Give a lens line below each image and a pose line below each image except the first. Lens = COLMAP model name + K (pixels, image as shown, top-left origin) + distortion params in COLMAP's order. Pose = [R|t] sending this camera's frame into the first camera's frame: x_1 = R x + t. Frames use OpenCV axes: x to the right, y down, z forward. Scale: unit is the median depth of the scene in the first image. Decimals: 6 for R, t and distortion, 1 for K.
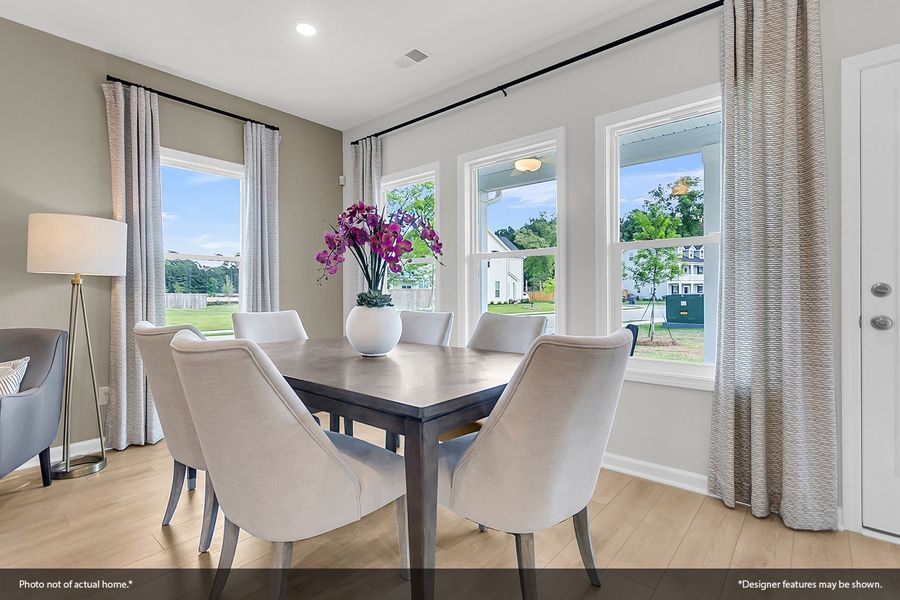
lens RADIAL K [[431.6, 0, 446.6], [0, 431.6, 295.0], [0, 0, 1]] dist [0.000962, 0.000166]
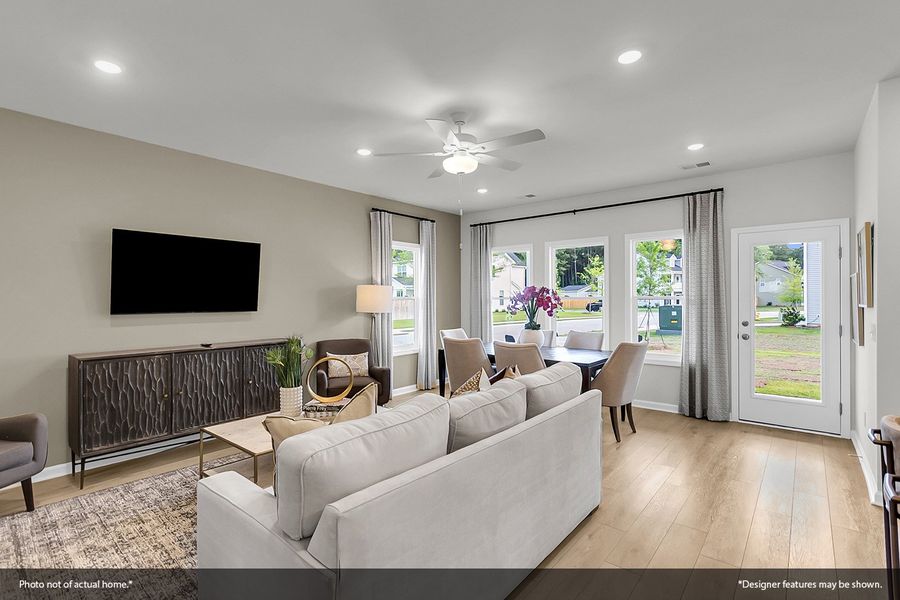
lens RADIAL K [[431.6, 0, 446.6], [0, 431.6, 295.0], [0, 0, 1]] dist [0.000962, 0.000166]
pose [[0.999909, 0.001713, 0.013376, -0.569091], [-0.001546, 0.999921, -0.012495, -0.108493], [-0.013397, 0.012473, 0.999832, -1.115435]]
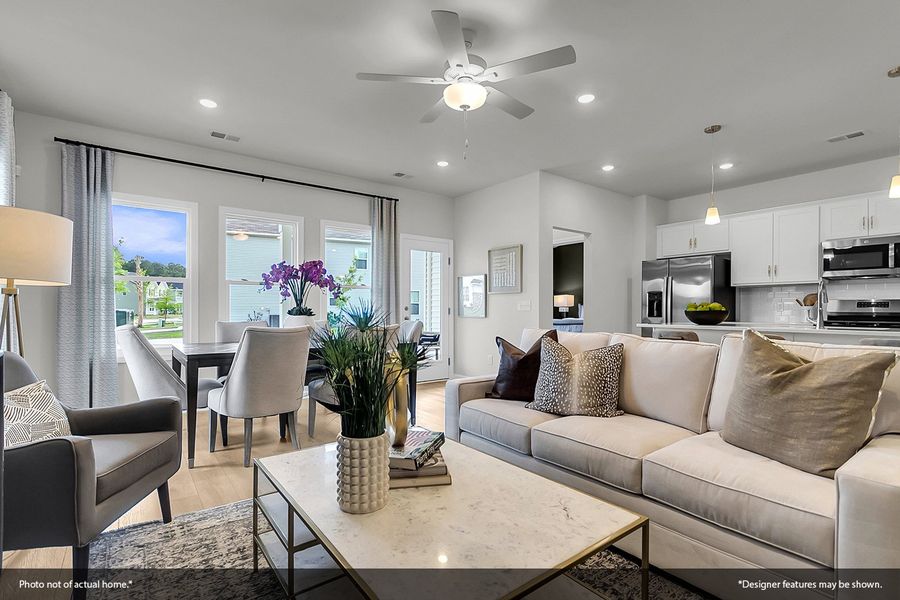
lens RADIAL K [[406.9, 0, 450.0], [0, 406.9, 300.0], [0, 0, 1]] dist [0.000136, 0.000119]
pose [[0.197302, 0.024509, 0.980036, -1.445029], [0.002468, 0.999672, -0.025497, 0.005135], [-0.980340, 0.007449, 0.197177, 0.065729]]
